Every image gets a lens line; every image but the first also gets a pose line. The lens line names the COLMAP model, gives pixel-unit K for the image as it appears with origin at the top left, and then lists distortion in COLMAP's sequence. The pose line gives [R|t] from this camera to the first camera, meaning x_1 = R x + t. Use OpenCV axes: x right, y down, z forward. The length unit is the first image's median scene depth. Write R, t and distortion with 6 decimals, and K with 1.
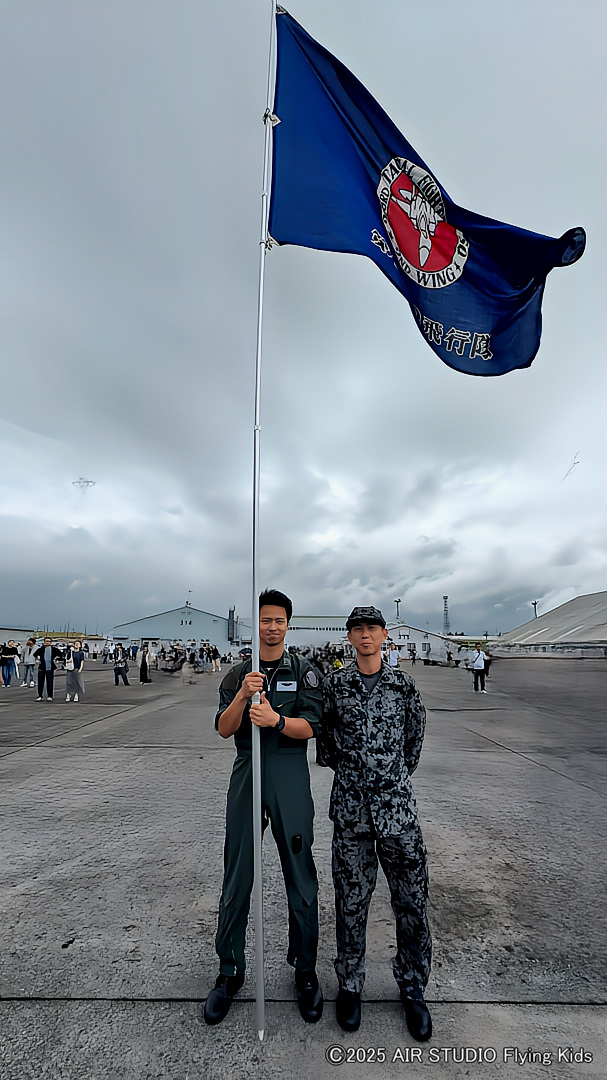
lens RADIAL K [[463.0, 0, 303.5], [0, 463.0, 540.0], [0, 0, 1]] dist [-0.000206, -0.000008]
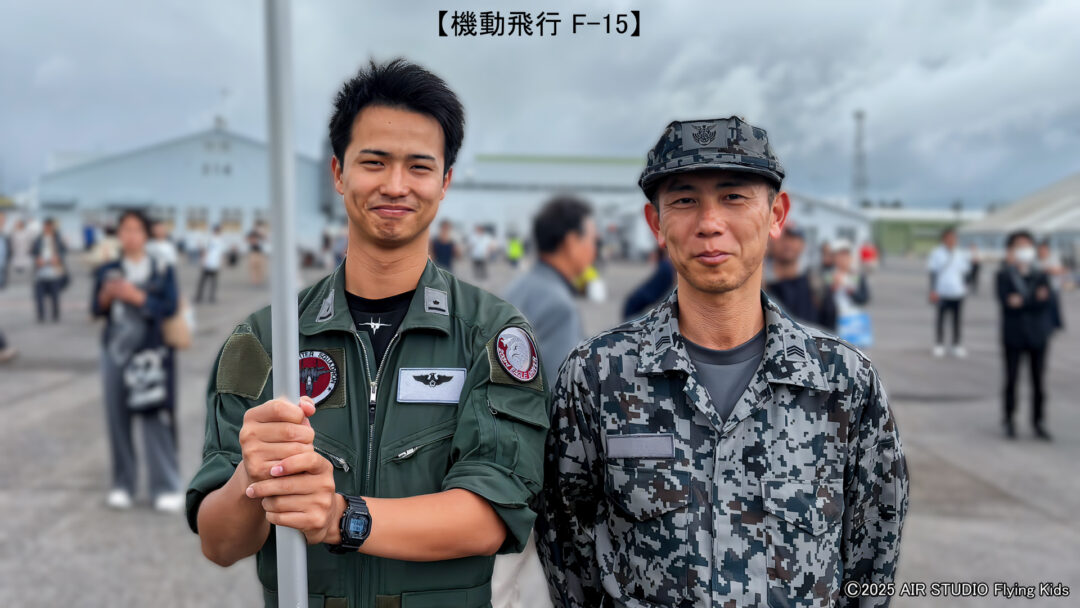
lens RADIAL K [[810.1, 0, 540.0], [0, 810.1, 304.0], [0, 0, 1]] dist [0.000558, 0.000314]
pose [[0.999295, 0.004237, 0.037306, 0.010746], [-0.016316, 0.943890, 0.329858, 0.102547], [-0.033815, -0.330234, 0.943293, 0.561823]]
